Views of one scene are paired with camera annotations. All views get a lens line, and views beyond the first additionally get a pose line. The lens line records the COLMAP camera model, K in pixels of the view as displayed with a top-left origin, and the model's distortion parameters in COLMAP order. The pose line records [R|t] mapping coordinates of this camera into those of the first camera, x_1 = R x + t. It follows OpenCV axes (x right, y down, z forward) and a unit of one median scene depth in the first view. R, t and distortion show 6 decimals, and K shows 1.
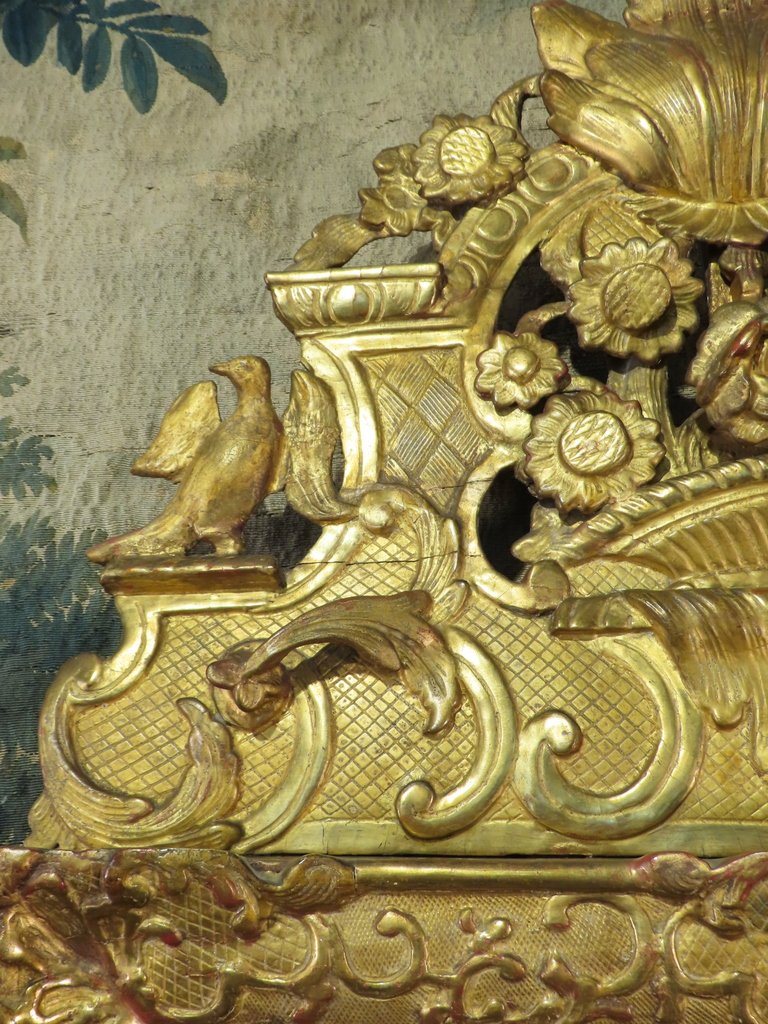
lens RADIAL K [[1051.3, 0, 391.6], [0, 1051.3, 521.3], [0, 0, 1]] dist [-0.007495, 0.011148]
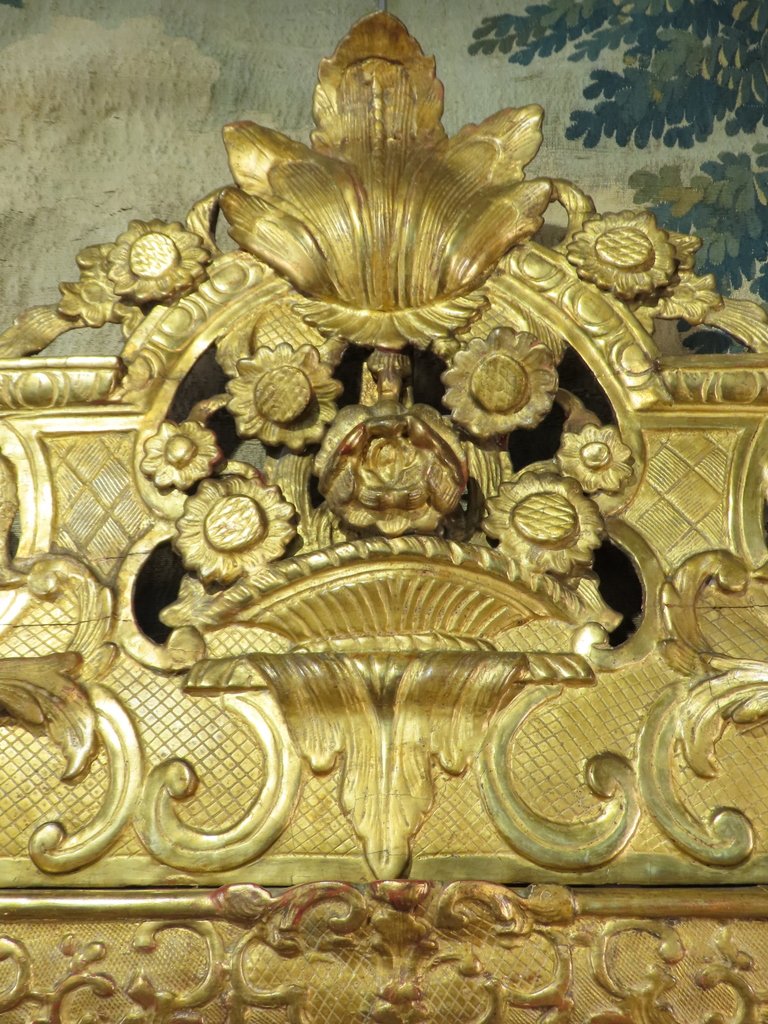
lens RADIAL K [[1051.3, 0, 391.6], [0, 1051.3, 521.3], [0, 0, 1]] dist [-0.007495, 0.011148]
pose [[0.995331, 0.020579, 0.094303, 0.259254], [-0.019152, 0.999688, -0.016019, -0.062558], [-0.094603, 0.014138, 0.995415, -0.160714]]
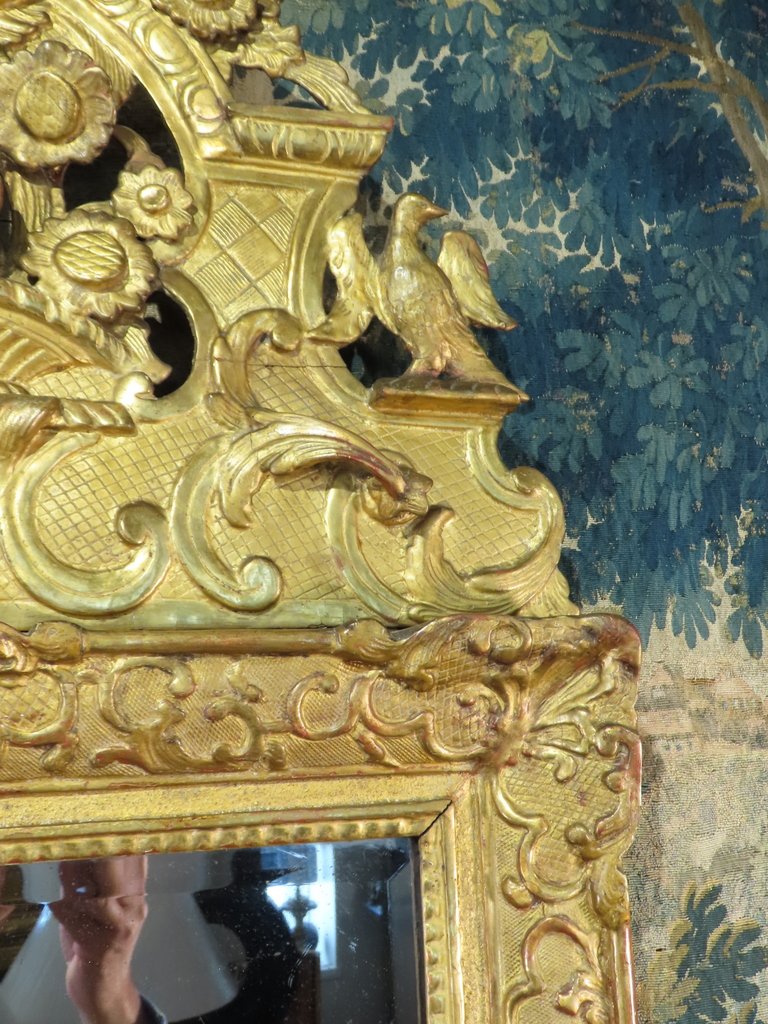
lens RADIAL K [[1051.3, 0, 391.6], [0, 1051.3, 521.3], [0, 0, 1]] dist [-0.007495, 0.011148]
pose [[0.925847, 0.027288, 0.376912, 0.424386], [-0.072289, 0.991760, 0.105769, 0.044701], [-0.370920, -0.125172, 0.920191, -0.164381]]
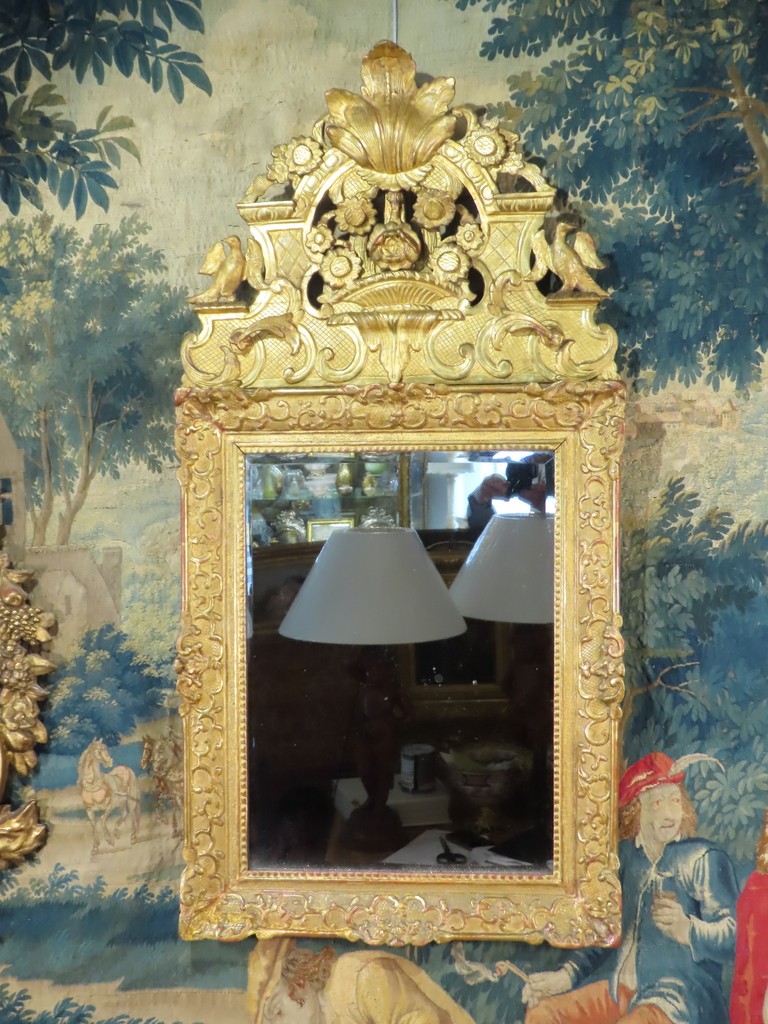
lens RADIAL K [[1381.7, 0, 340.5], [0, 1381.7, 508.0], [0, 0, 1]] dist [-0.011507, 0.026635]
pose [[0.999324, -0.020695, -0.030377, 0.313039], [0.030459, 0.928851, 0.369199, -0.982937], [0.020575, -0.369875, 0.928854, -3.345774]]
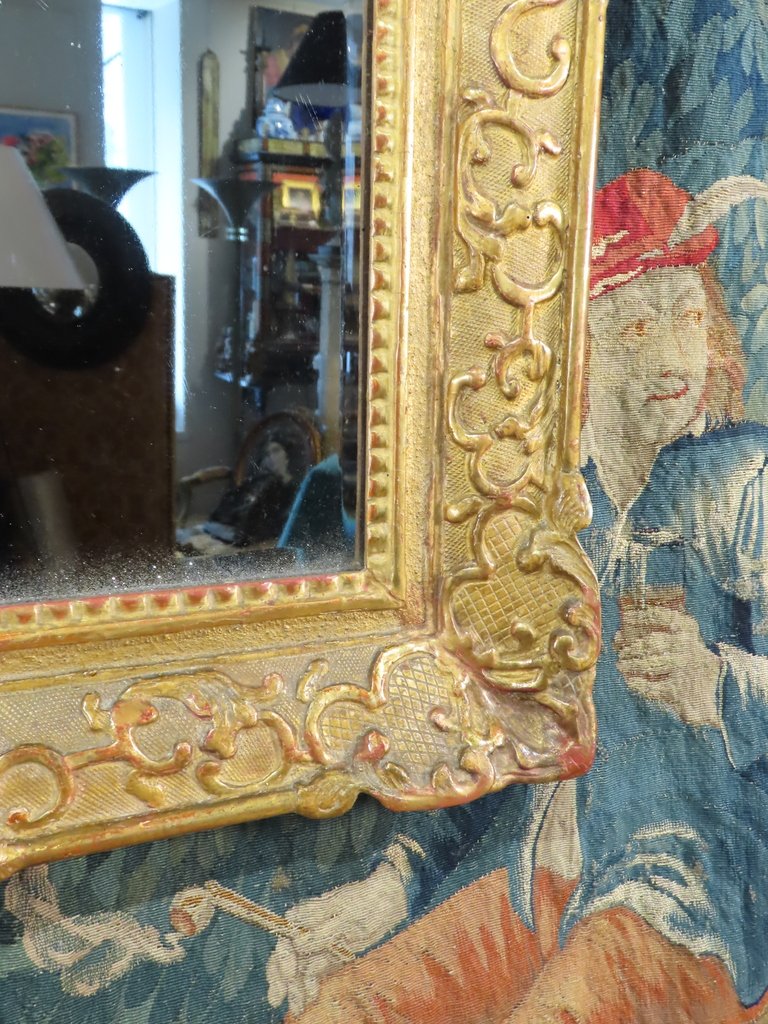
lens RADIAL K [[1072.9, 0, 389.8], [0, 1072.9, 512.9], [0, 0, 1]] dist [-0.003612, -0.022584]
pose [[0.866503, -0.083514, 0.492137, 0.366644], [-0.175057, 0.872450, 0.456273, 1.227991], [-0.467470, -0.481514, 0.741361, -0.419689]]
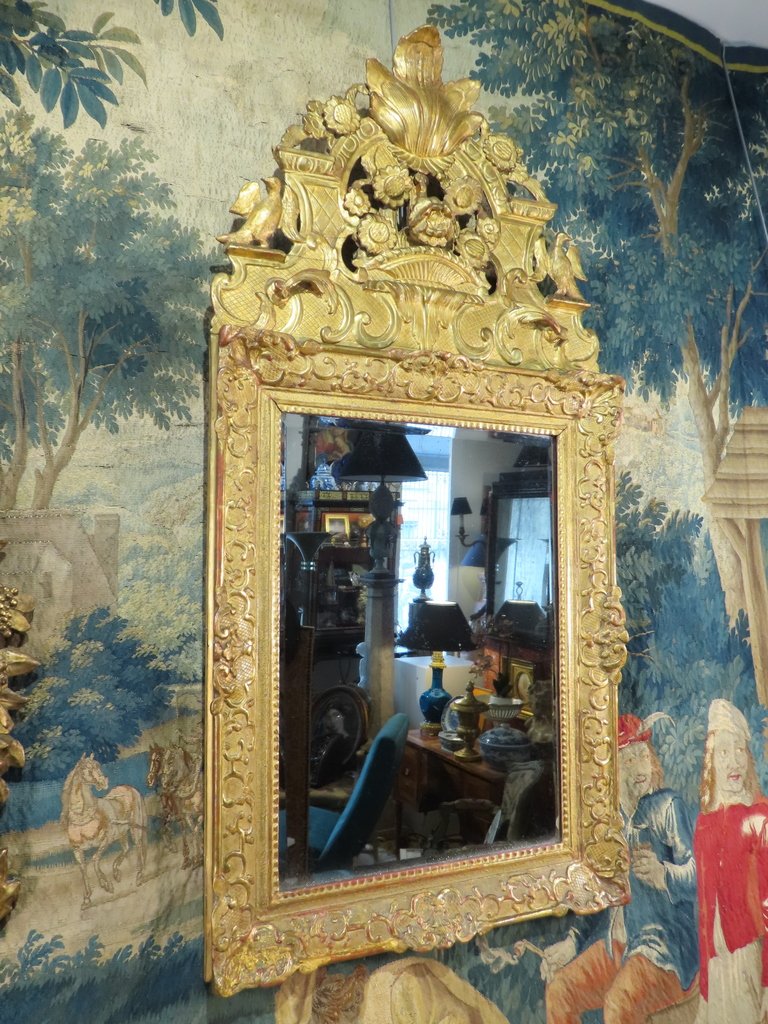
lens RADIAL K [[886.5, 0, 384.0], [0, 886.5, 512.0], [0, 0, 1]] dist [0.003704, 0.000971]
pose [[0.856394, 0.025710, 0.515683, -1.190449], [-0.163955, 0.960609, 0.224387, 0.138696], [-0.489600, -0.276712, 0.826875, -1.512872]]
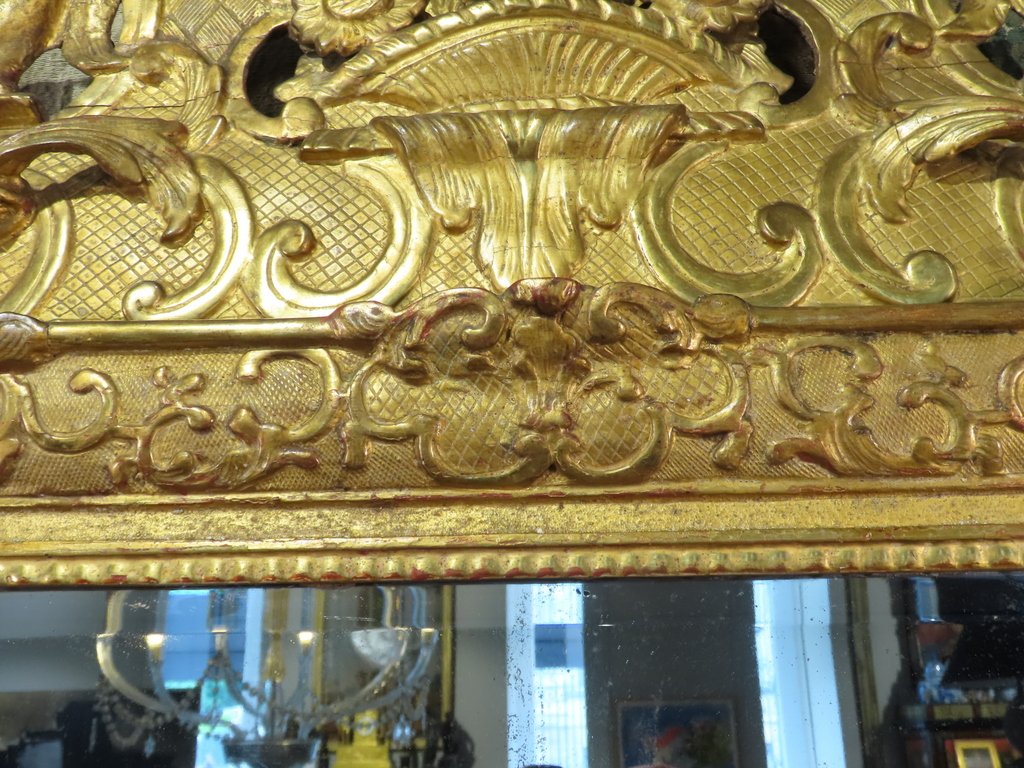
lens RADIAL K [[1072.9, 0, 514.8], [0, 1072.9, 354.9], [0, 0, 1]] dist [-0.003612, -0.022584]
pose [[0.997934, 0.006664, 0.063901, 0.287836], [-0.001490, 0.996739, -0.080677, 0.371067], [-0.064230, 0.080416, 0.994690, -0.032462]]
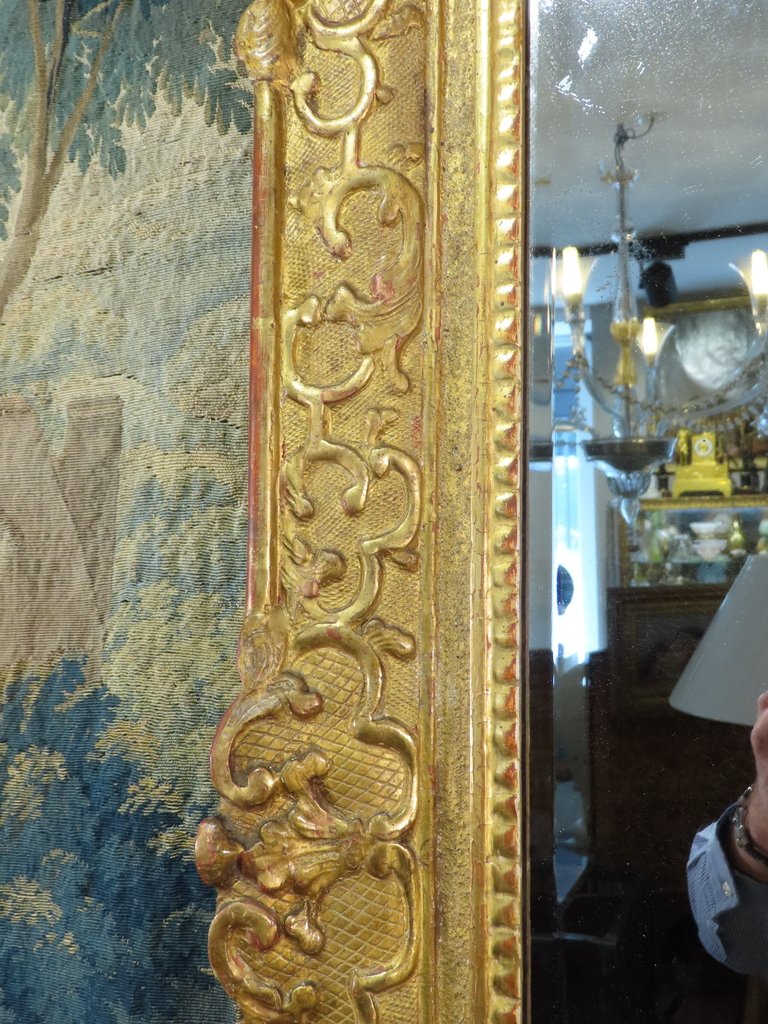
lens RADIAL K [[1050.5, 0, 376.9], [0, 1050.5, 515.3], [0, 0, 1]] dist [0.005412, -0.013582]
pose [[0.937425, -0.024100, -0.347353, 0.030761], [0.122449, 0.956695, 0.264084, 0.682483], [0.325947, -0.290092, 0.899781, -0.015244]]
